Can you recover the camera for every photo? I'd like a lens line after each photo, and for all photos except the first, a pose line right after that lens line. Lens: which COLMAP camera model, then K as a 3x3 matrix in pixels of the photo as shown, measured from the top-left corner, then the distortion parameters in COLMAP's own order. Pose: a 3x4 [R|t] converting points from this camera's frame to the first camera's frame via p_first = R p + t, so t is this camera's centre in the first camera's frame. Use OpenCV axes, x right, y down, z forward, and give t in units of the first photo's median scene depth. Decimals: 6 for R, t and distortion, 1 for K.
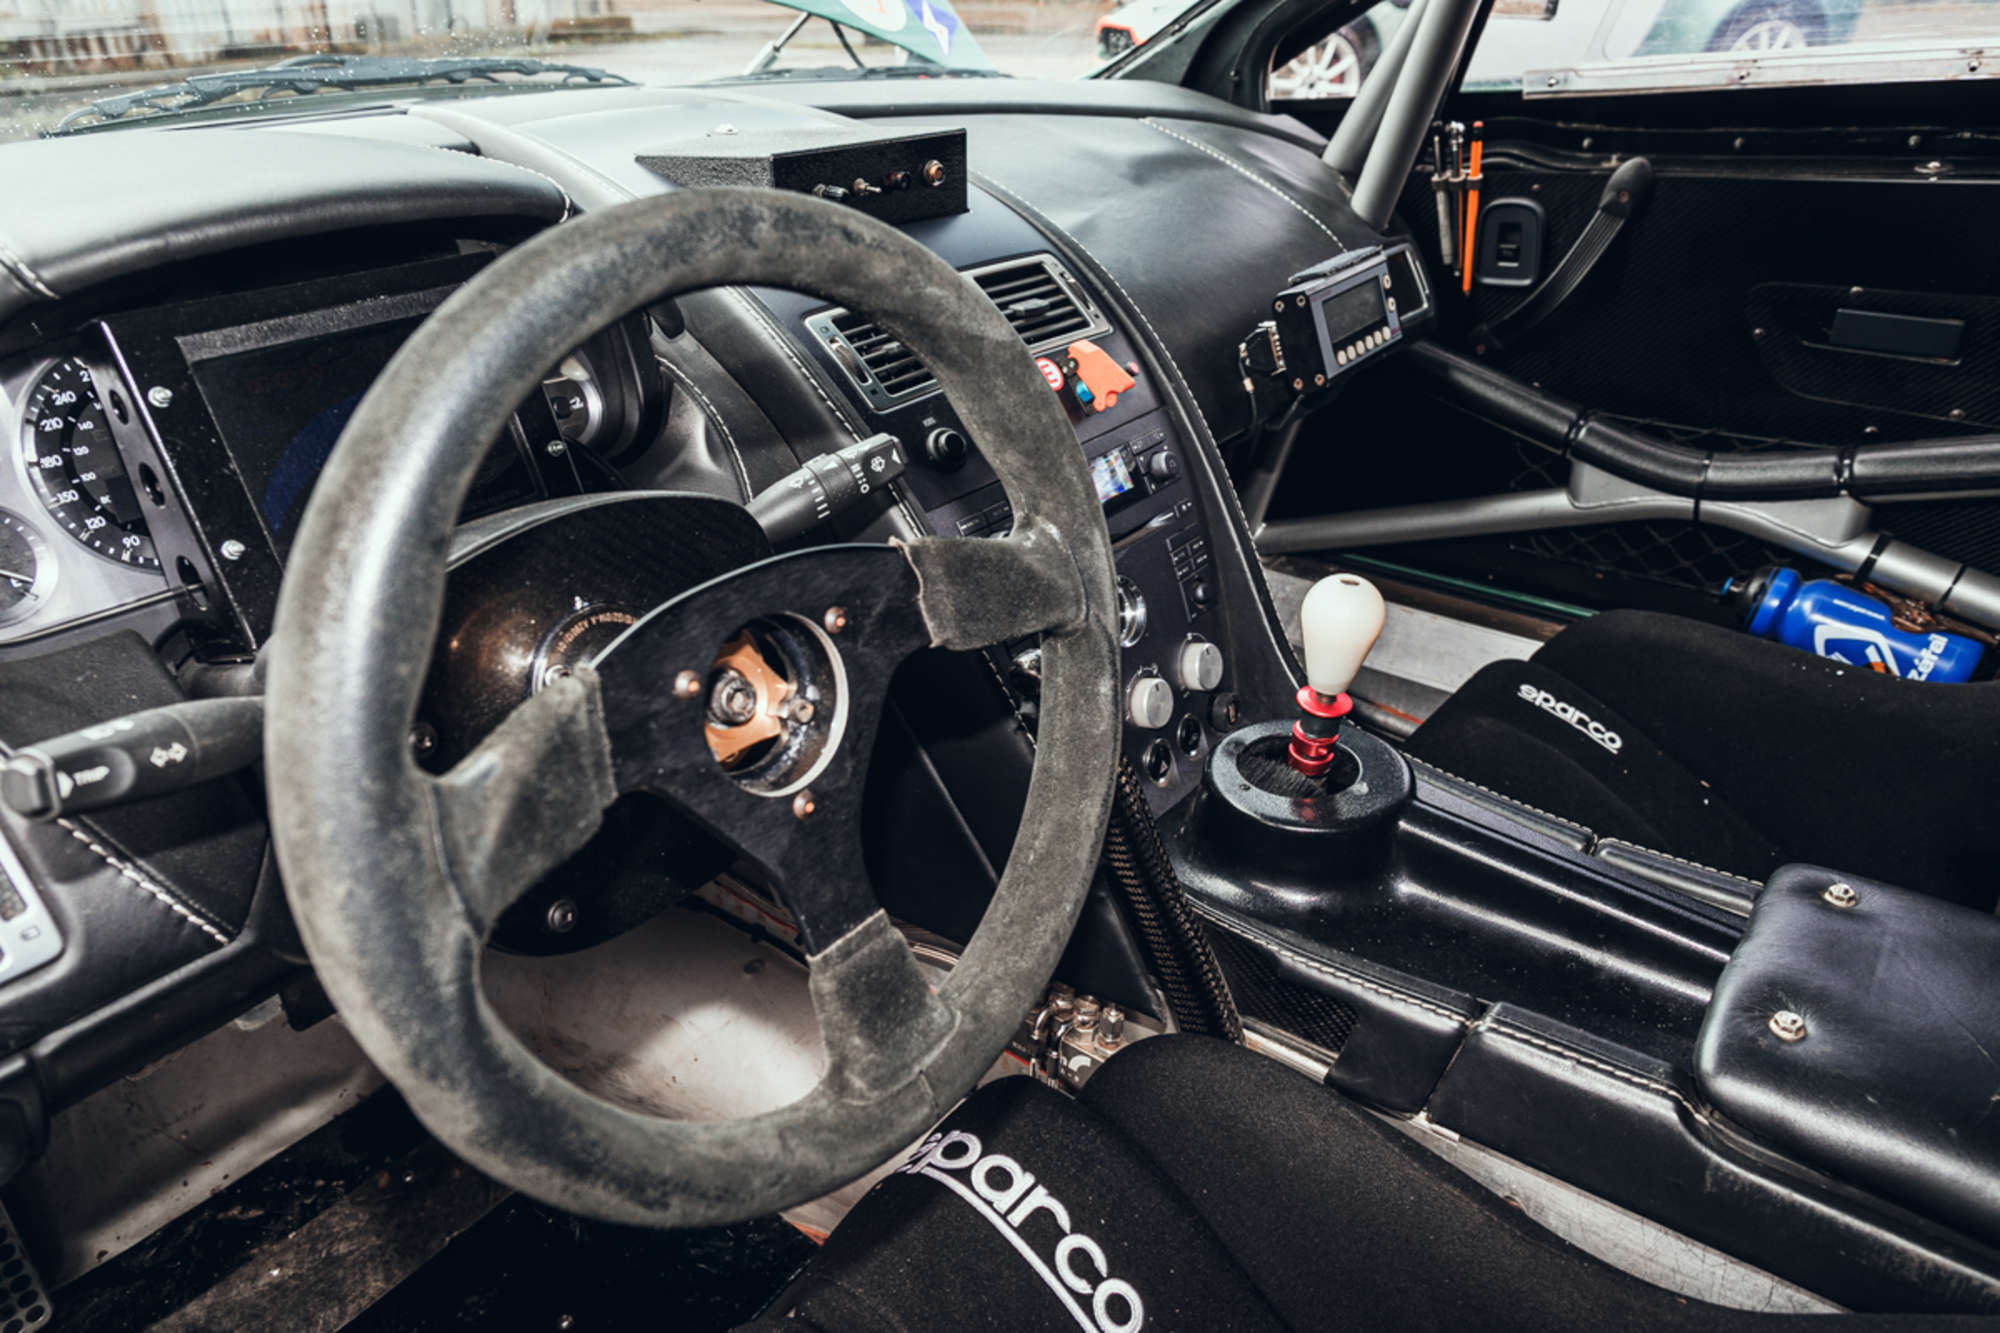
lens RADIAL K [[1284.3, 0, 1000.0], [0, 1284.3, 666.5], [0, 0, 1]] dist [0.012913, 0.010083]
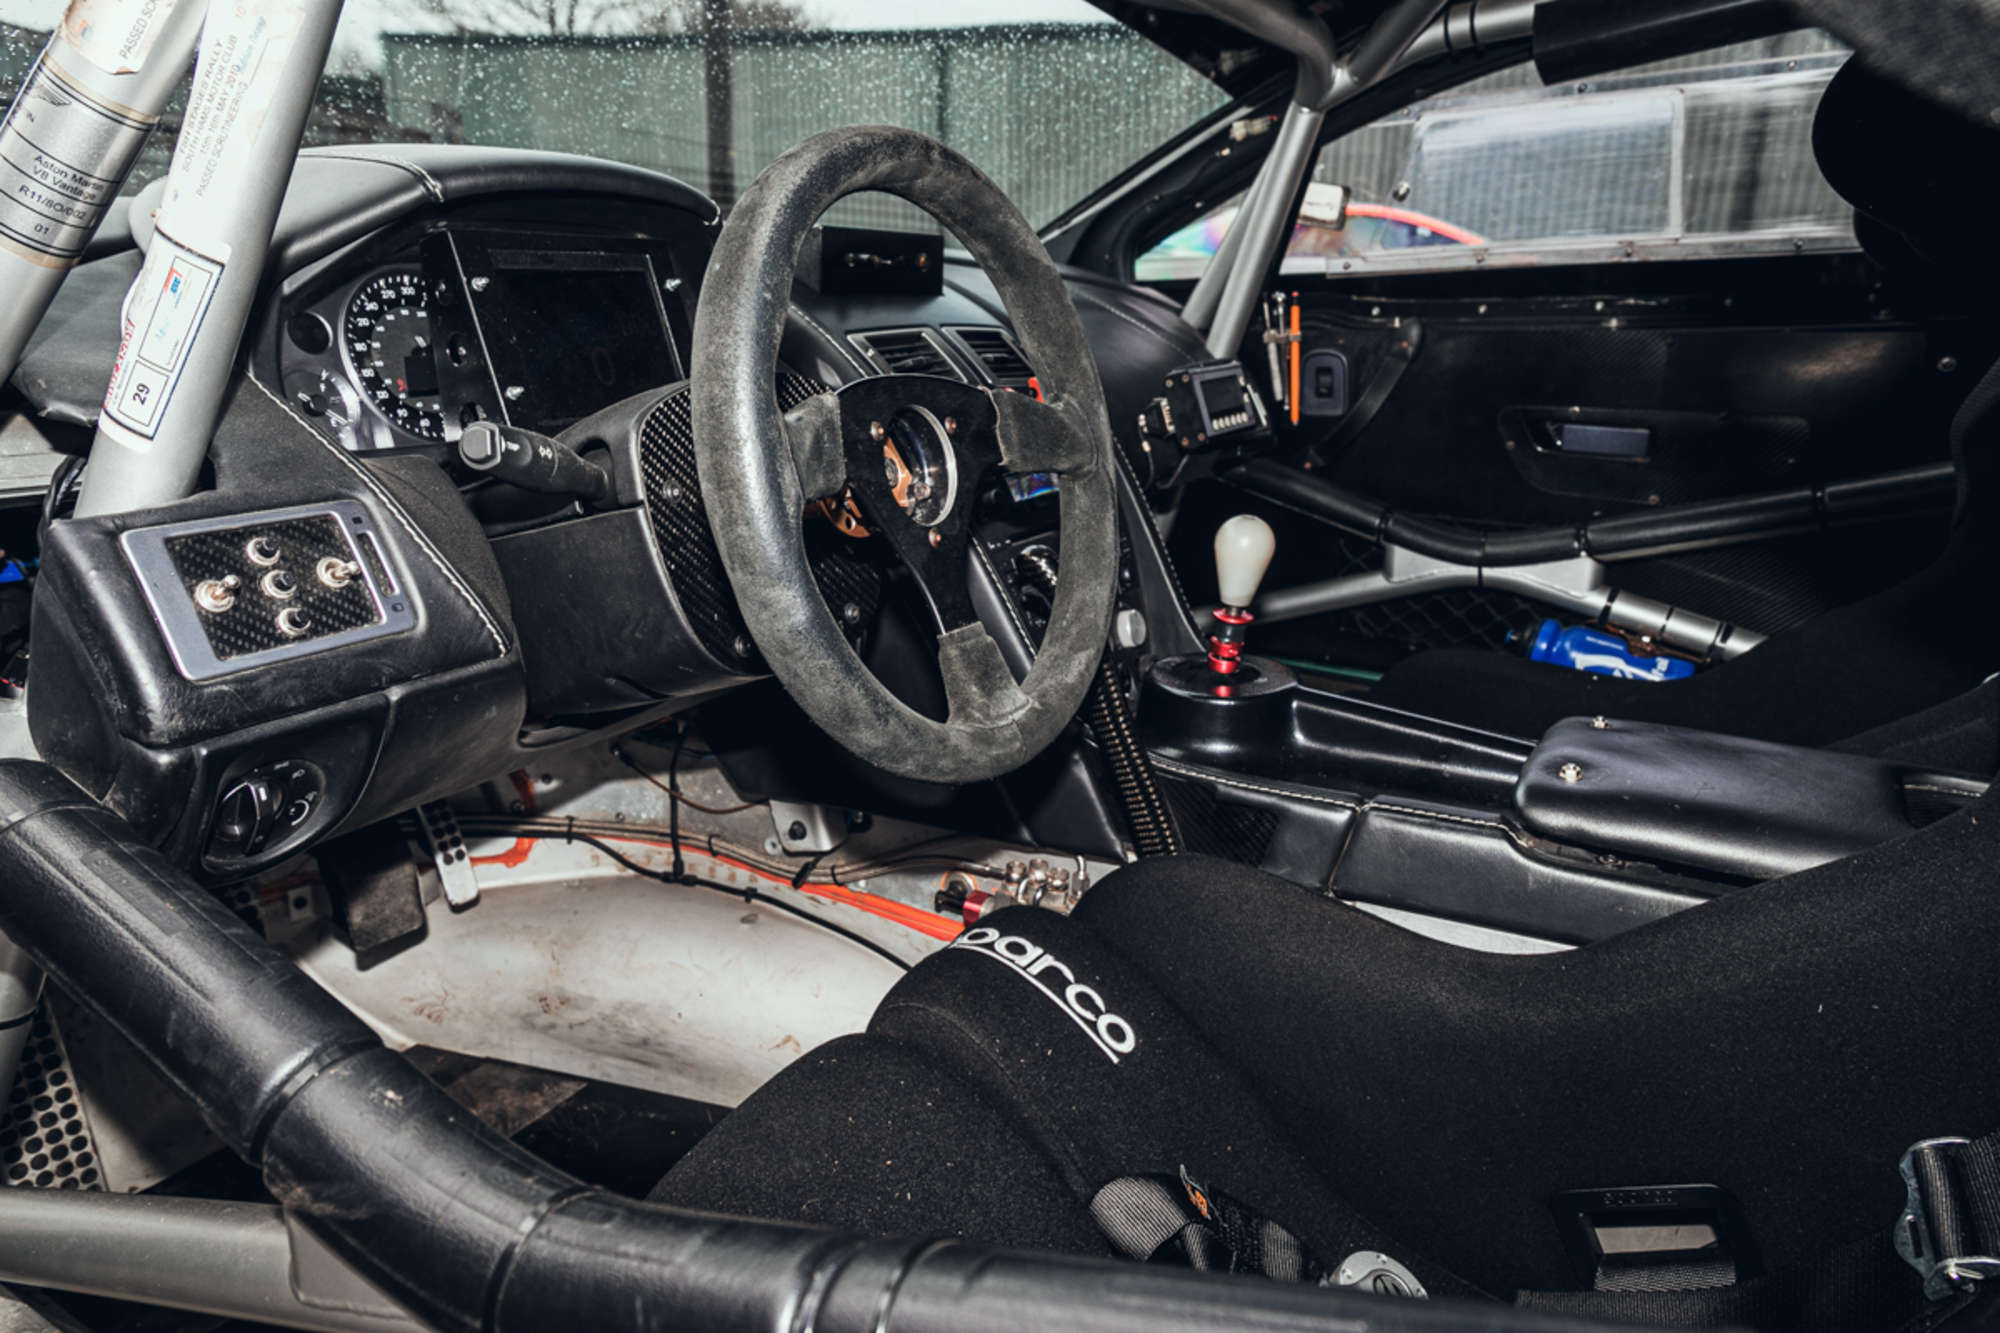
lens RADIAL K [[1272.6, 0, 1000.0], [0, 1272.6, 666.5], [0, 0, 1]] dist [0.009887, 0.007488]
pose [[0.991473, 0.000754, 0.130311, -0.238558], [0.024600, 0.980921, -0.192844, 0.480163], [-0.127970, 0.194405, 0.972538, -0.373753]]
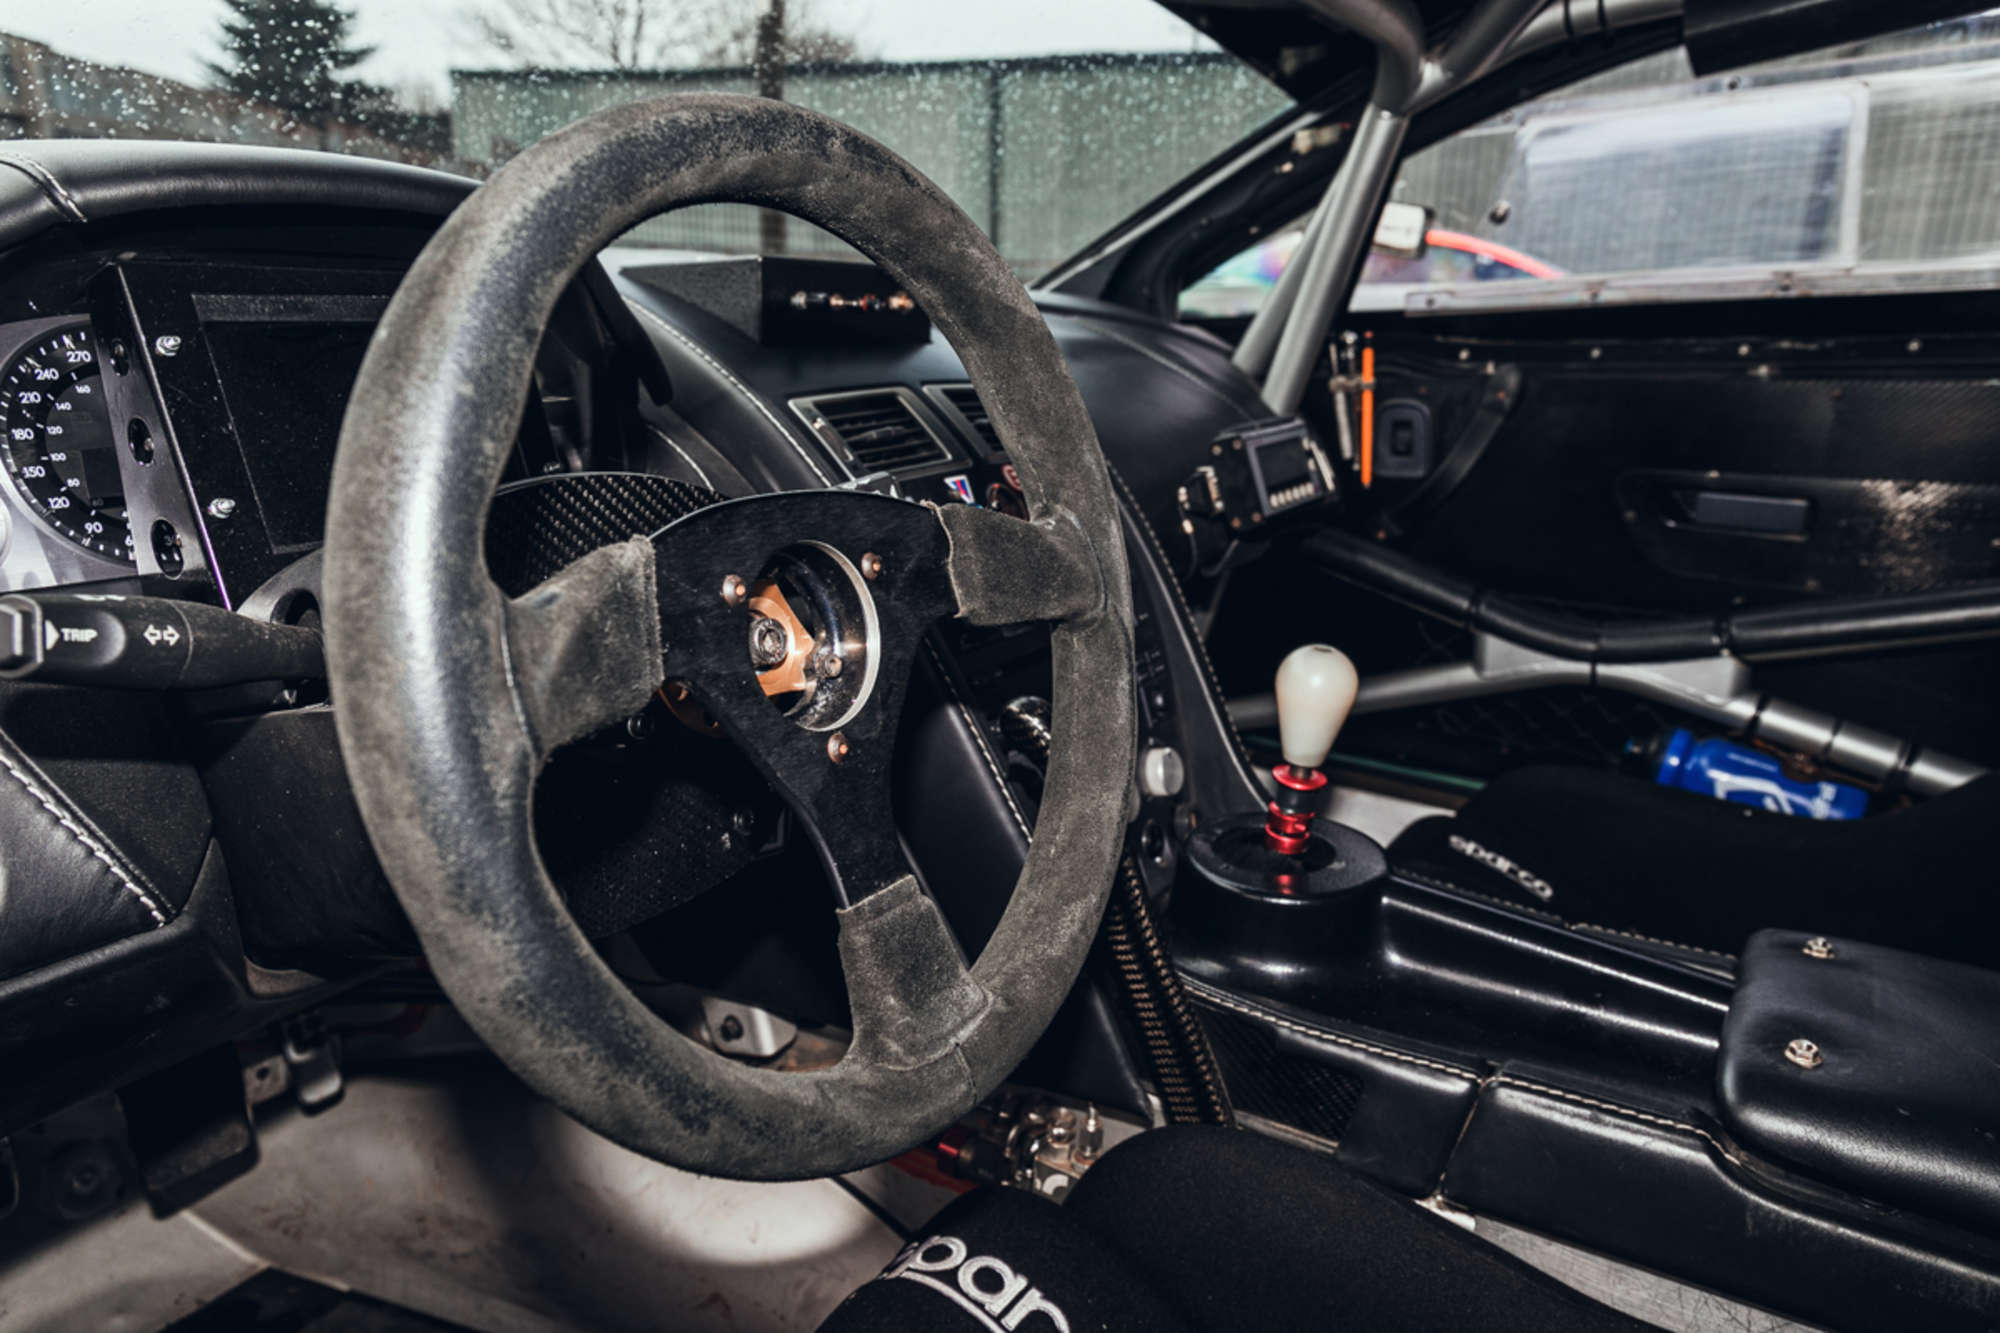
lens RADIAL K [[1272.6, 0, 1000.0], [0, 1272.6, 666.5], [0, 0, 1]] dist [0.009887, 0.007488]
pose [[0.995550, 0.013281, 0.093293, -0.107286], [0.006860, 0.977177, -0.212318, 0.220571], [-0.093983, 0.212013, 0.972737, 0.055671]]
